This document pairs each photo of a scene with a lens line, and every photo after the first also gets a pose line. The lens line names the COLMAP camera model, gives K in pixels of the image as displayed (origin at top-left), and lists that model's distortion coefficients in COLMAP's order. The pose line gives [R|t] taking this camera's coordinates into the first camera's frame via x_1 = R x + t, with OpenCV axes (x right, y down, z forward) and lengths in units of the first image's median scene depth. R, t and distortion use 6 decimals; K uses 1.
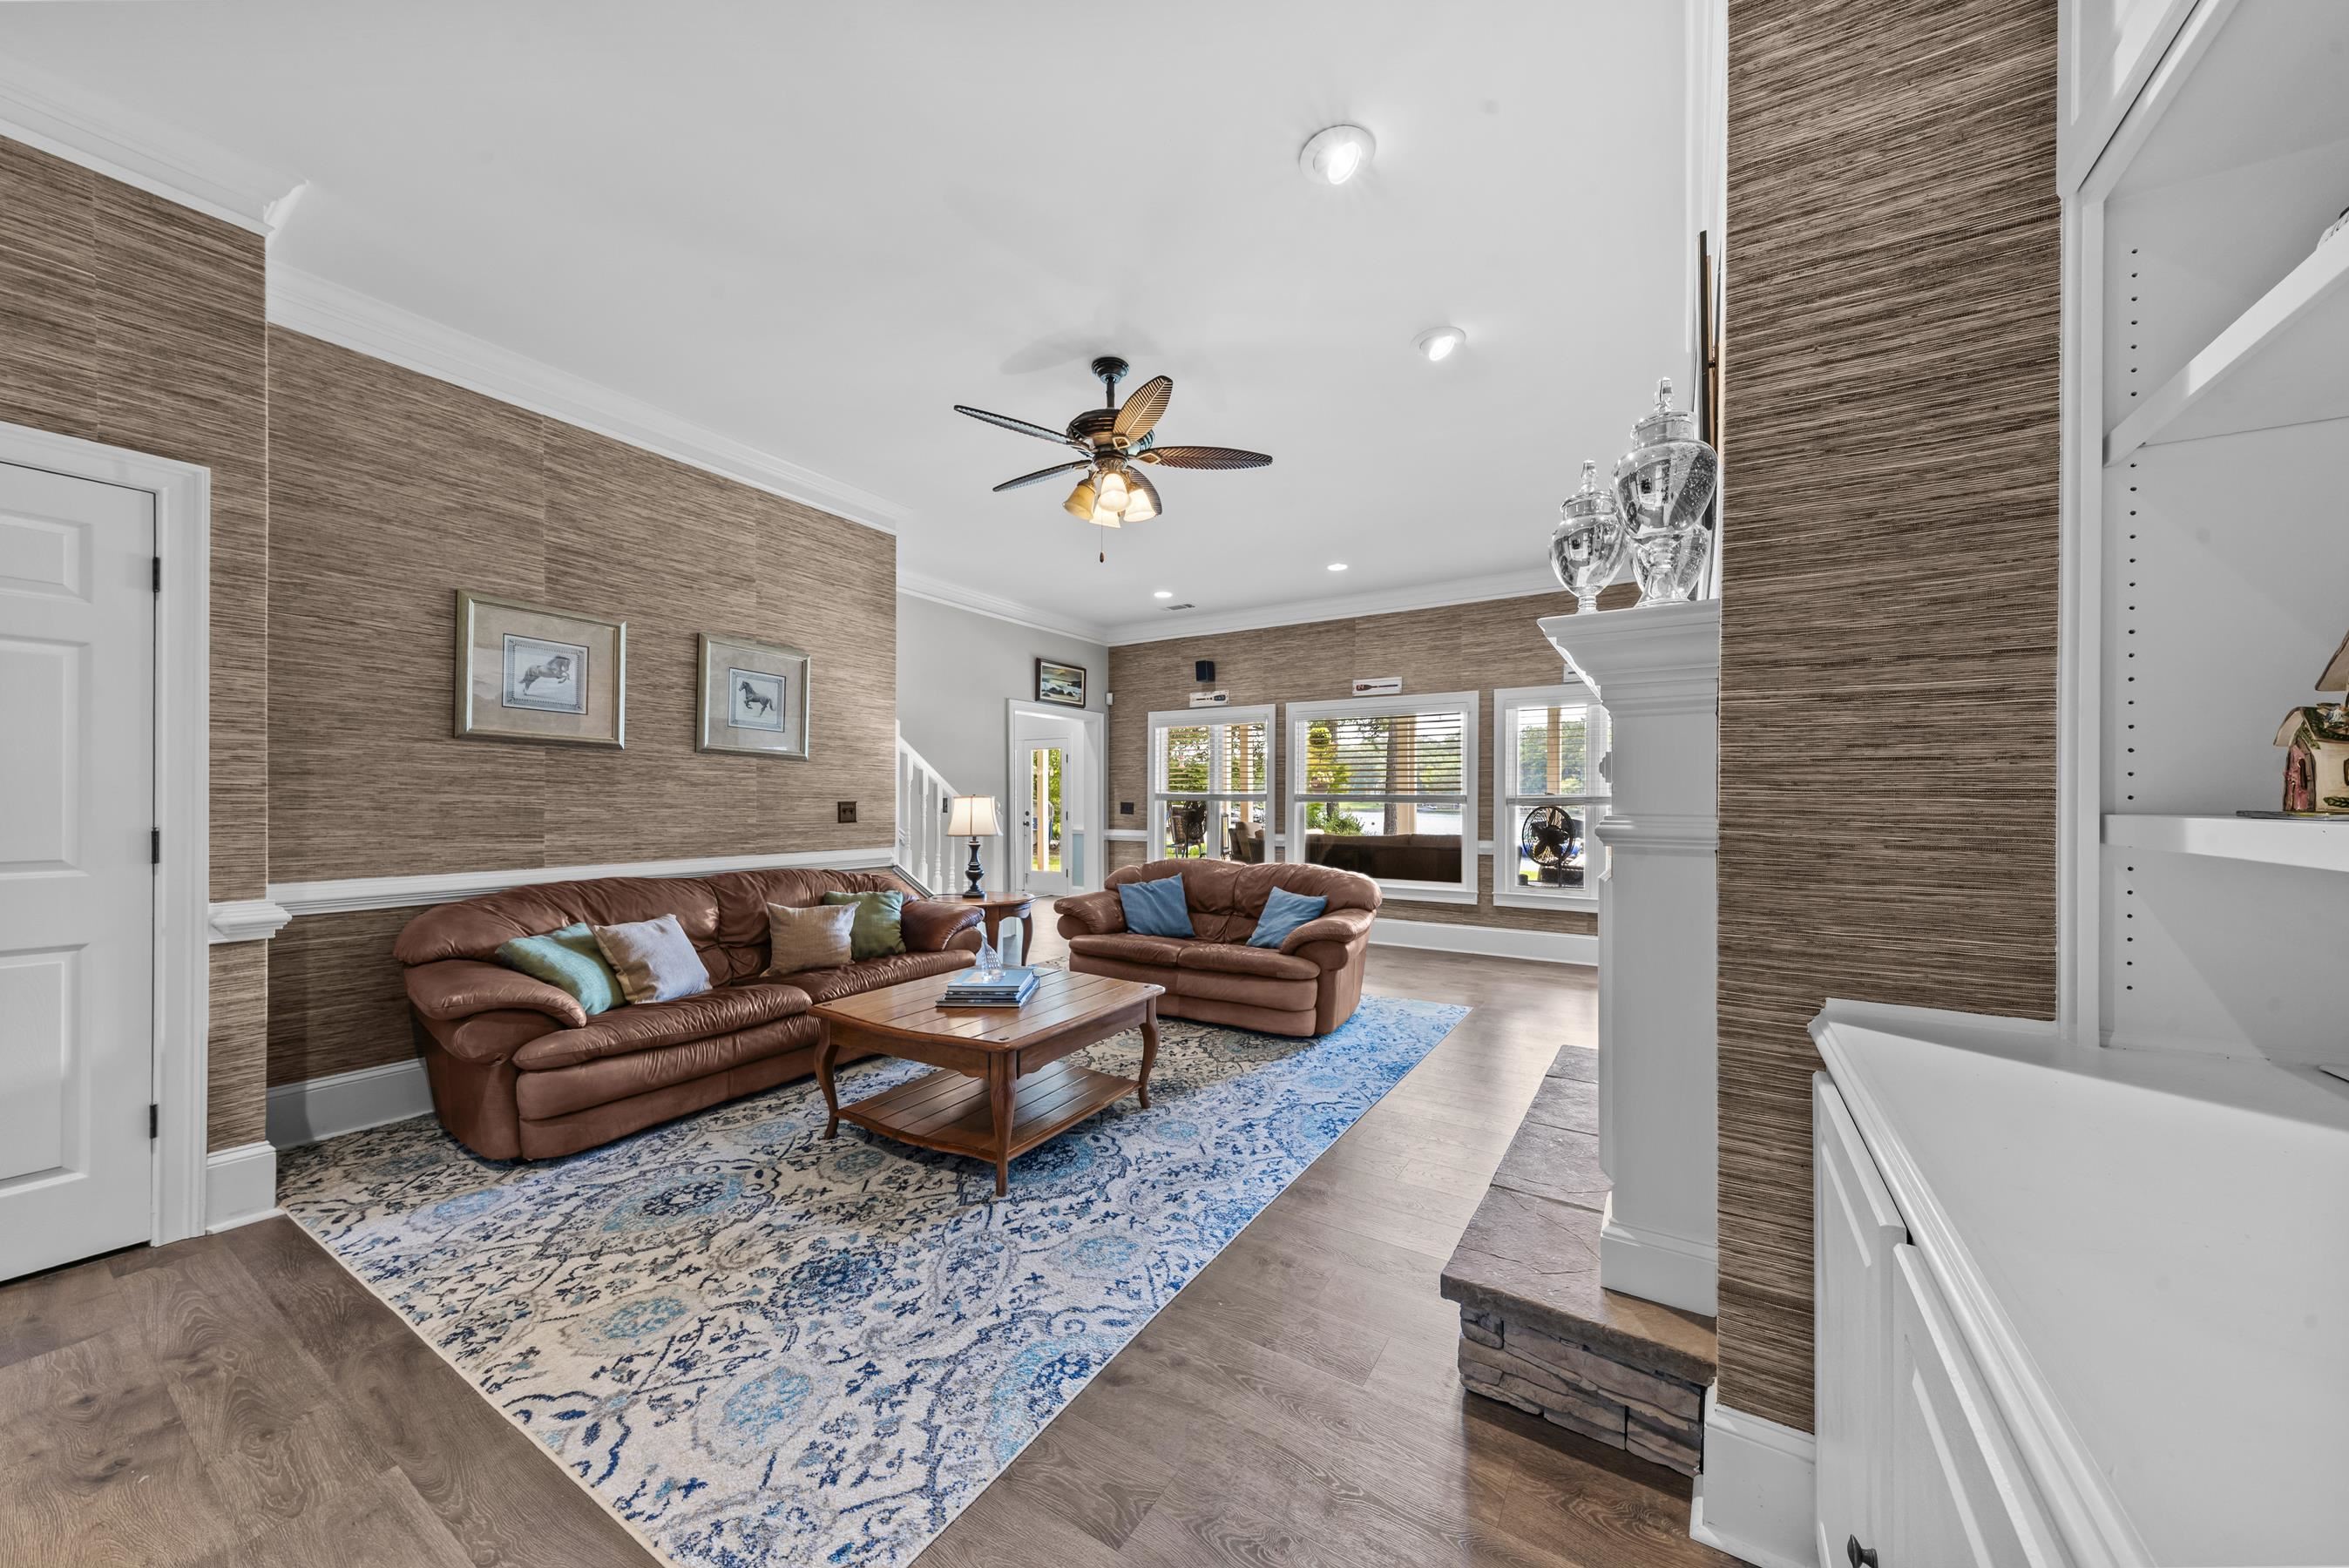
lens RADIAL K [[828.7, 0, 1188.7], [0, 828.7, 806.2], [0, 0, 1]] dist [0.011989, -0.004182]
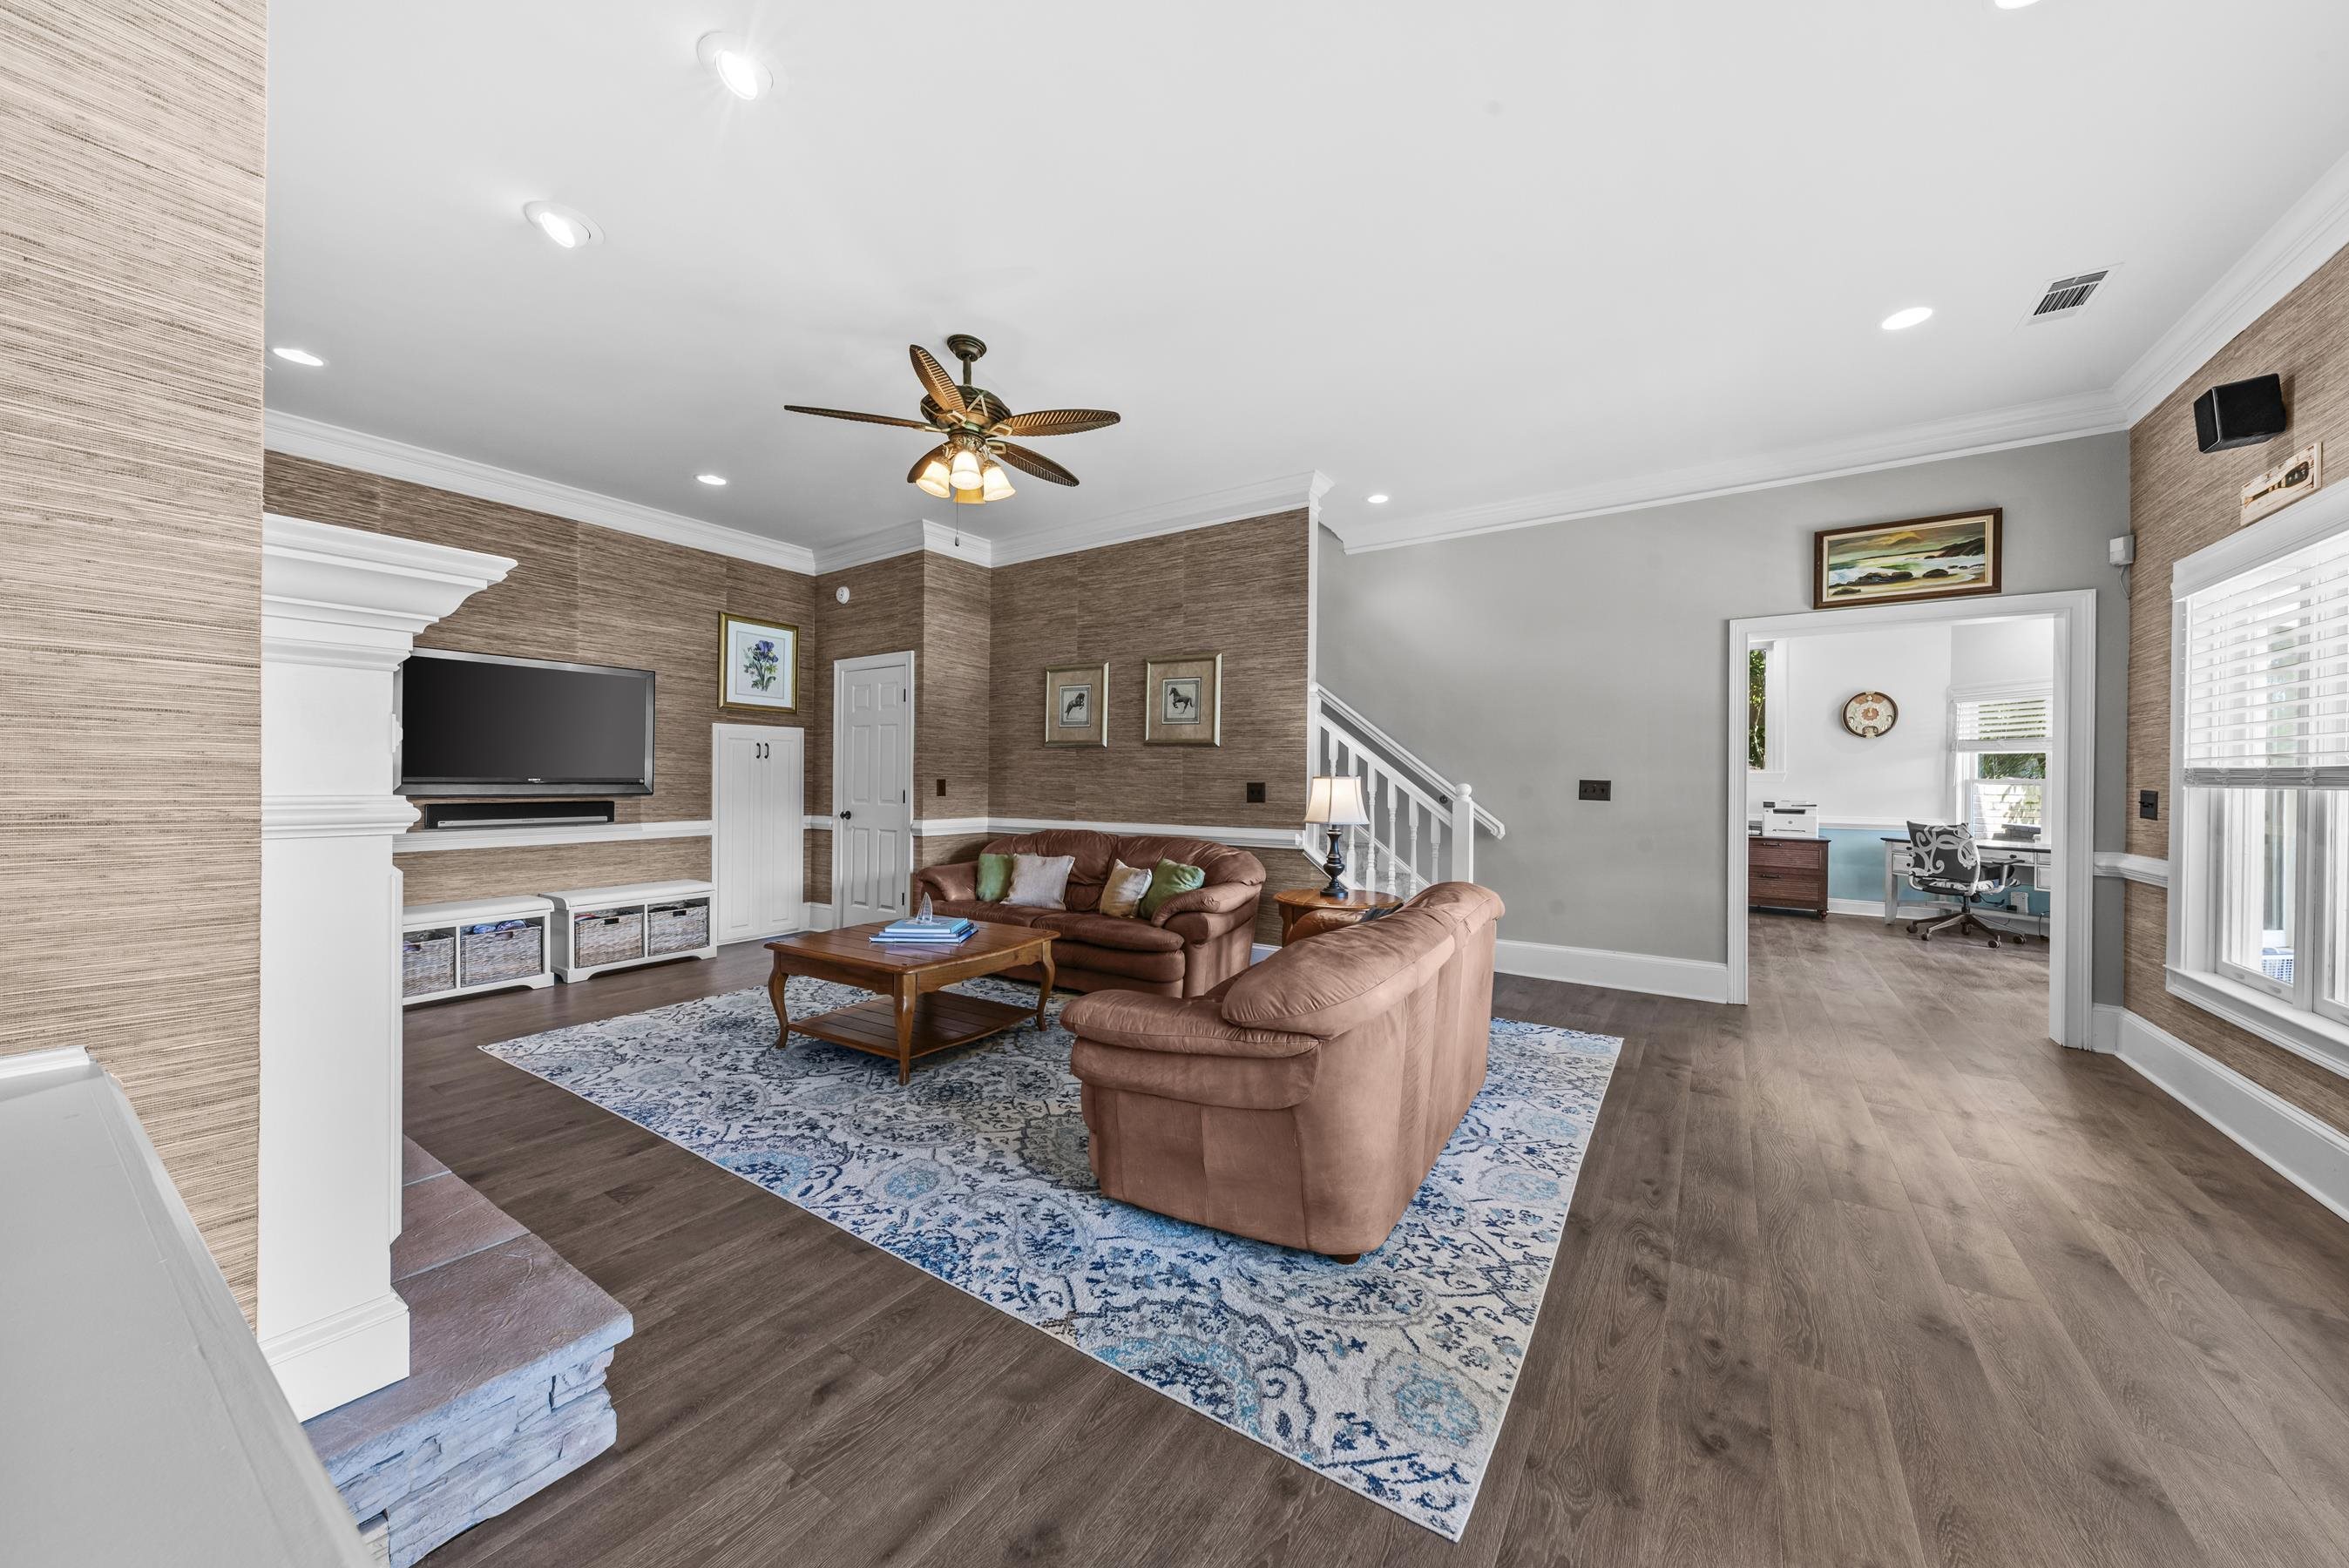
lens RADIAL K [[816.7, 0, 1169.0], [0, 816.7, 778.5], [0, 0, 1]] dist [0.014560, -0.003701]
pose [[-0.051362, -0.007394, -0.998653, 0.759525], [-0.014251, 0.999876, -0.006670, -0.002427], [0.998578, 0.013889, -0.051461, 1.127603]]
